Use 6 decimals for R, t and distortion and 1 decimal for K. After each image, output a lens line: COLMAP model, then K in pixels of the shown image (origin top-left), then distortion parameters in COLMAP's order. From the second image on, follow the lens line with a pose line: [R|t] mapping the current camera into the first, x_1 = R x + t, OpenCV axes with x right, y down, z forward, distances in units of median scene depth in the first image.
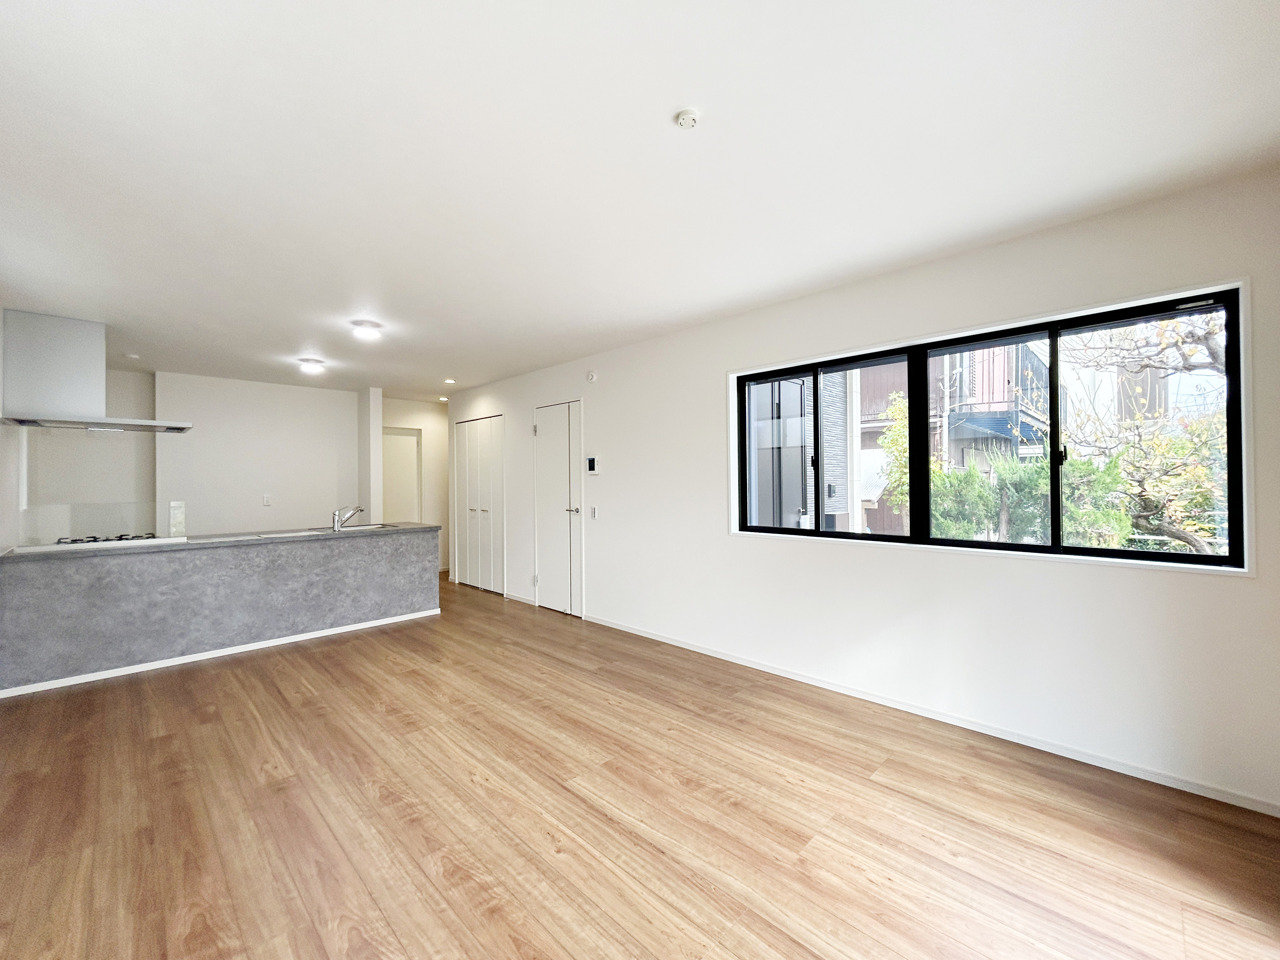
lens RADIAL K [[513.2, 0, 640.1], [0, 513.2, 460.2], [0, 0, 1]] dist [-0.001488, -0.000114]
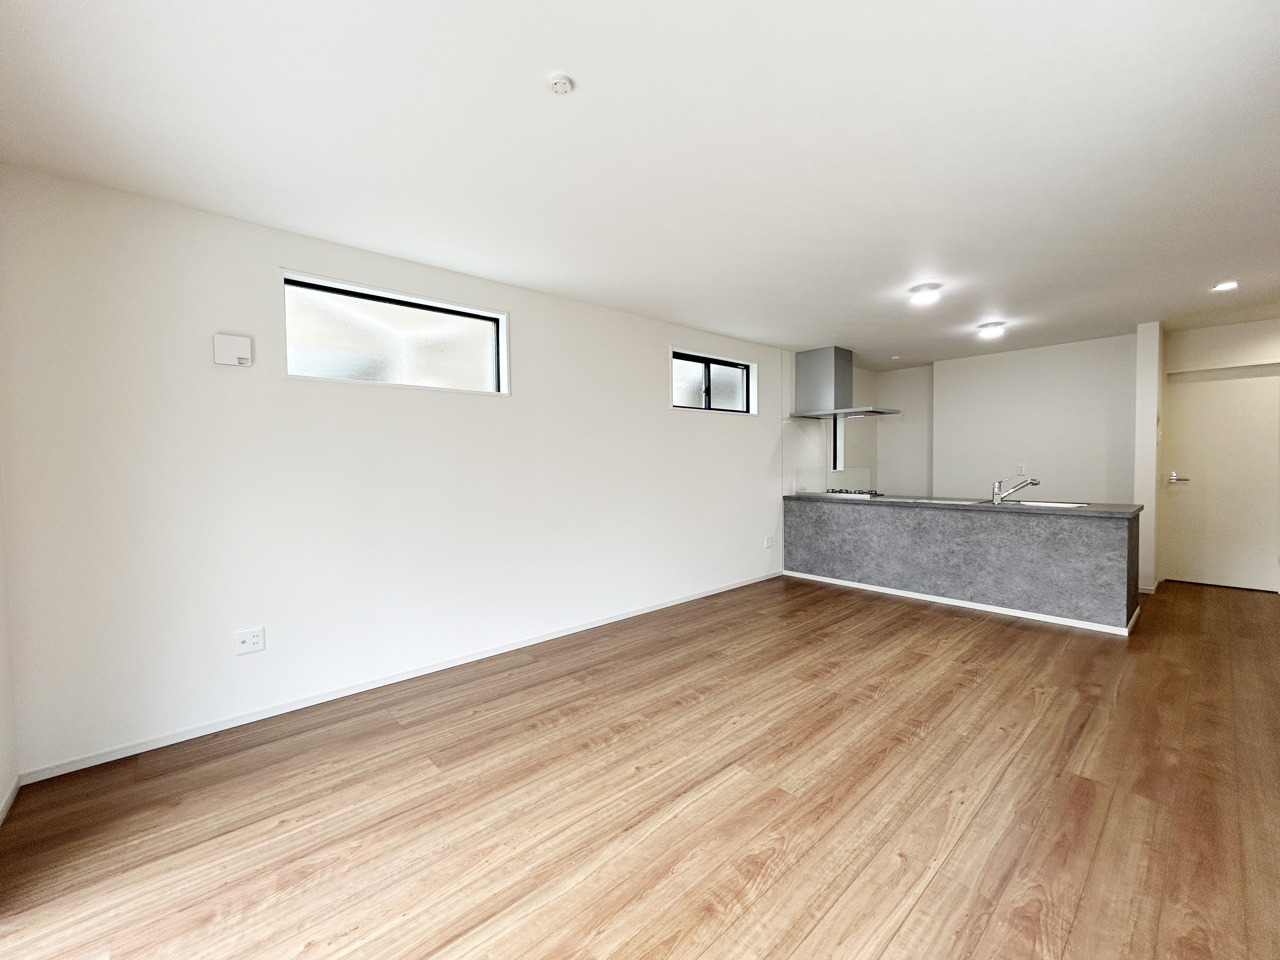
lens RADIAL K [[515.6, 0, 640.0], [0, 515.6, 480.0], [0, 0, 1]] dist [0.000850, -0.000432]
pose [[-0.061852, 0.047808, -0.996940, 0.532607], [0.055722, 0.997460, 0.044376, 0.025799], [0.996529, -0.052807, -0.064358, 0.597933]]
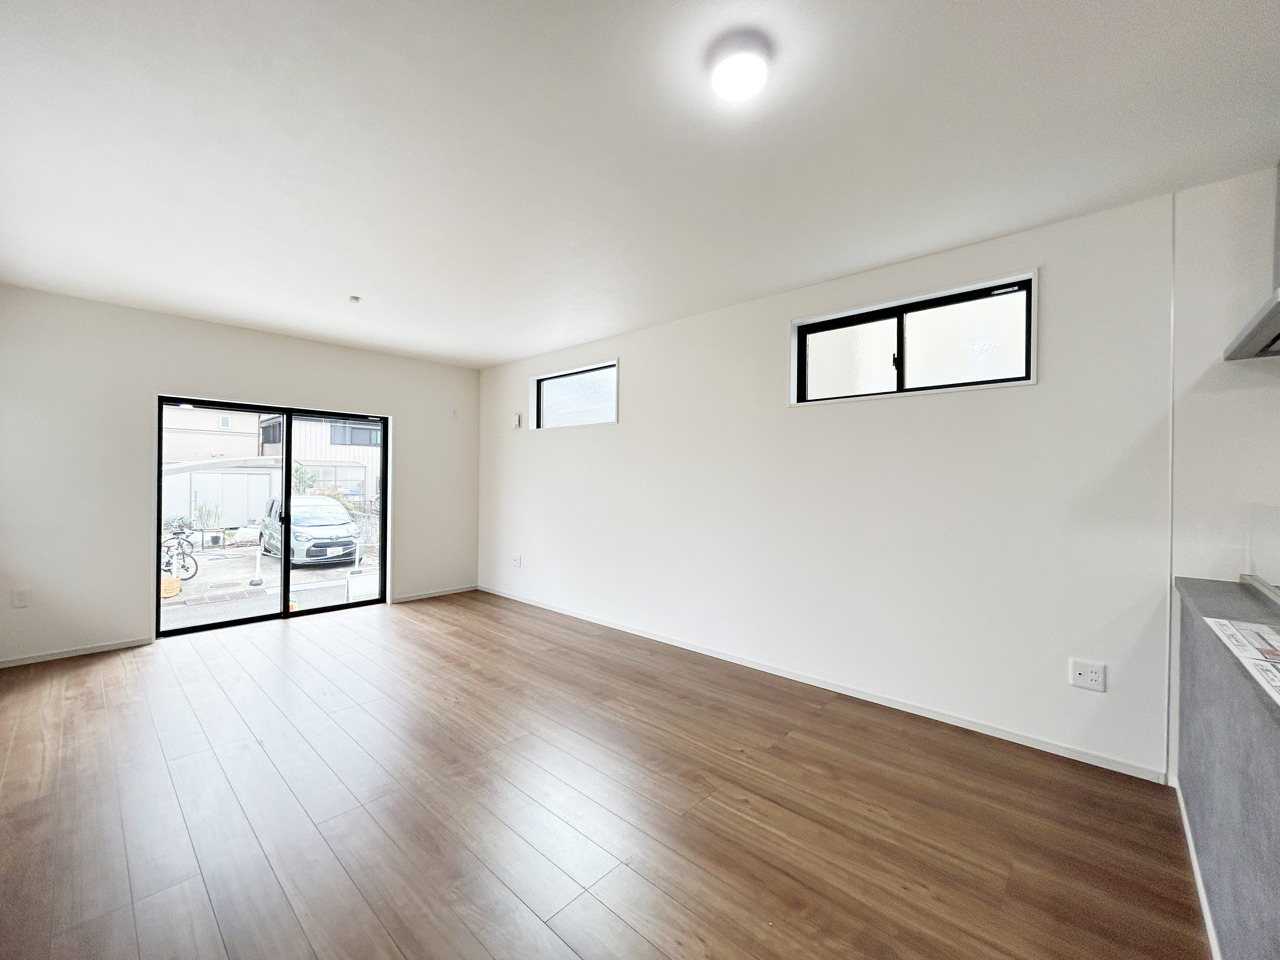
lens RADIAL K [[515.6, 0, 640.0], [0, 515.6, 480.0], [0, 0, 1]] dist [0.000850, -0.000432]
pose [[-0.999070, 0.001553, -0.043094, -0.491045], [0.003288, 0.999186, -0.040211, 0.083602], [0.042996, -0.040315, -0.998262, 1.563551]]
